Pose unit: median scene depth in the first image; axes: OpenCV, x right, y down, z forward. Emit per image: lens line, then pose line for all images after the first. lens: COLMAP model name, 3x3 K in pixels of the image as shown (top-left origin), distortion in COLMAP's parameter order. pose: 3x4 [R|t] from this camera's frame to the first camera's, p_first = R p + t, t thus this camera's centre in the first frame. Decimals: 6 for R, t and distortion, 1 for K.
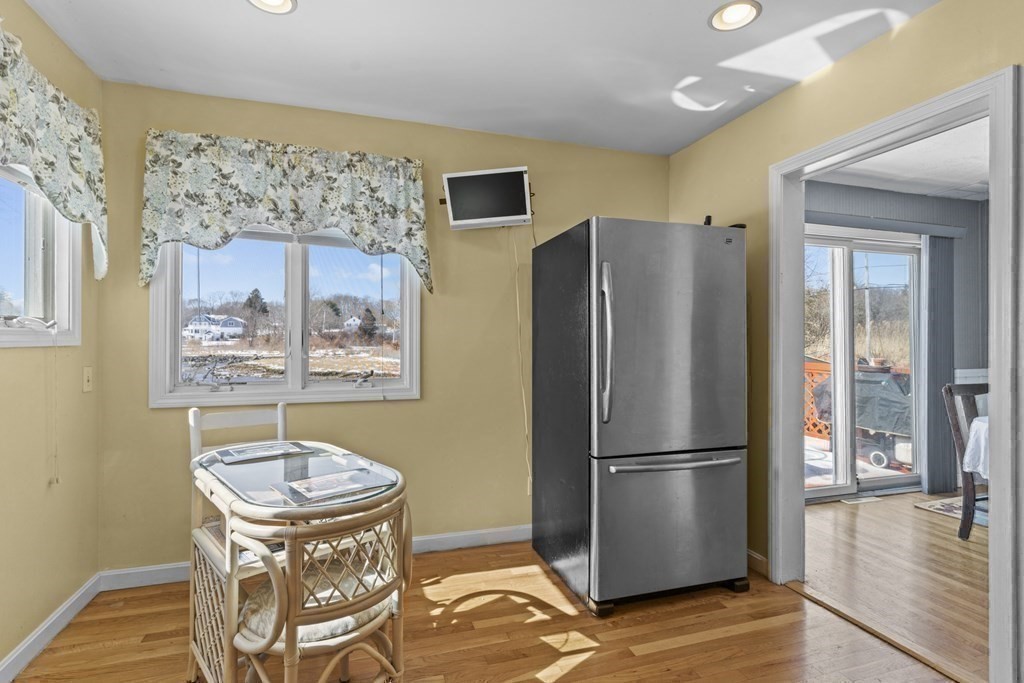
lens RADIAL K [[486.9, 0, 501.2], [0, 486.9, 339.9], [0, 0, 1]] dist [0.003530, 0.000797]
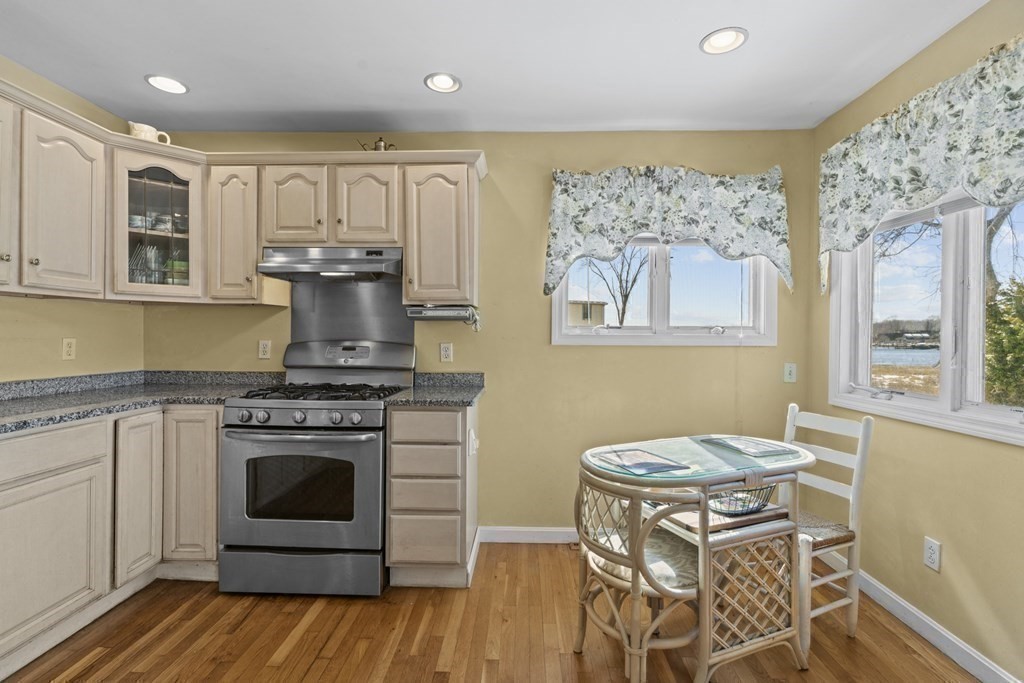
lens RADIAL K [[486.9, 0, 508.1], [0, 486.9, 338.1], [0, 0, 1]] dist [0.003530, 0.000797]
pose [[-0.329137, -0.003447, -0.944276, 0.556233], [-0.009255, 0.999957, -0.000424, -0.002511], [0.944237, 0.008600, -0.329155, 0.660825]]
